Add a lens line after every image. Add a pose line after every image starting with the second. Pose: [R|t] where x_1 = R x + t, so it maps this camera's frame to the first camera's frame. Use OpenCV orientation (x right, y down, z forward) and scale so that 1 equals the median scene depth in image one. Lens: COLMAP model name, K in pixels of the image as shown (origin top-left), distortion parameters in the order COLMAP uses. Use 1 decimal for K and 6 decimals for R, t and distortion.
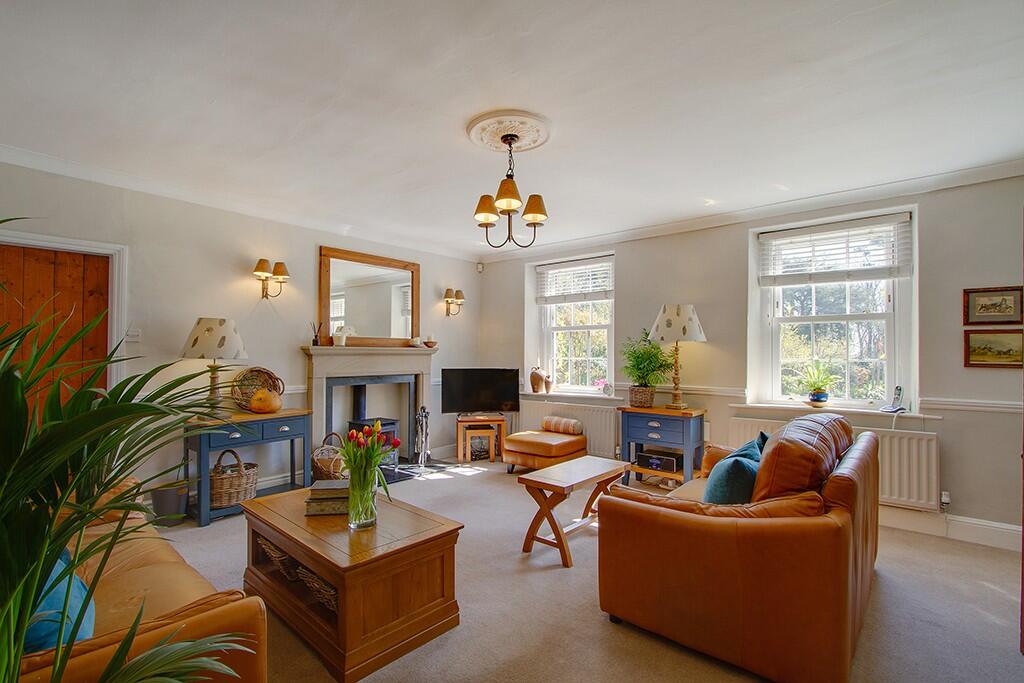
lens RADIAL K [[472.2, 0, 512.0], [0, 472.2, 341.5], [0, 0, 1]] dist [0.000408, -0.000062]
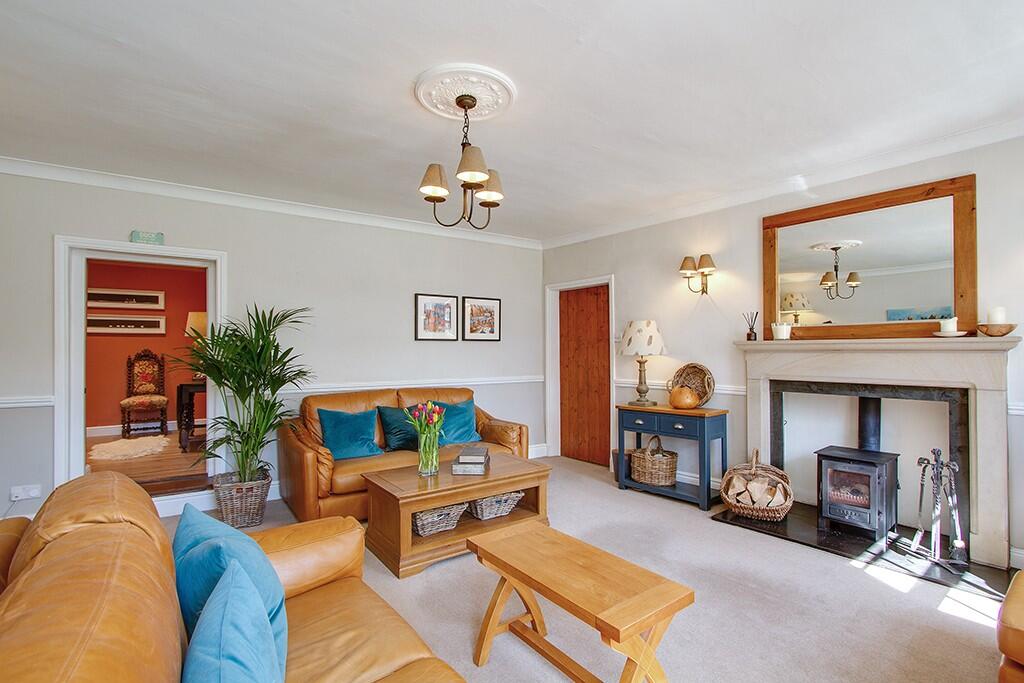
lens RADIAL K [[472.2, 0, 512.0], [0, 472.2, 341.5], [0, 0, 1]] dist [0.000408, -0.000062]
pose [[-0.174097, -0.015727, -0.984603, 0.495145], [0.031770, 0.999262, -0.021578, 0.015470], [0.984216, -0.035038, -0.173469, 0.743869]]
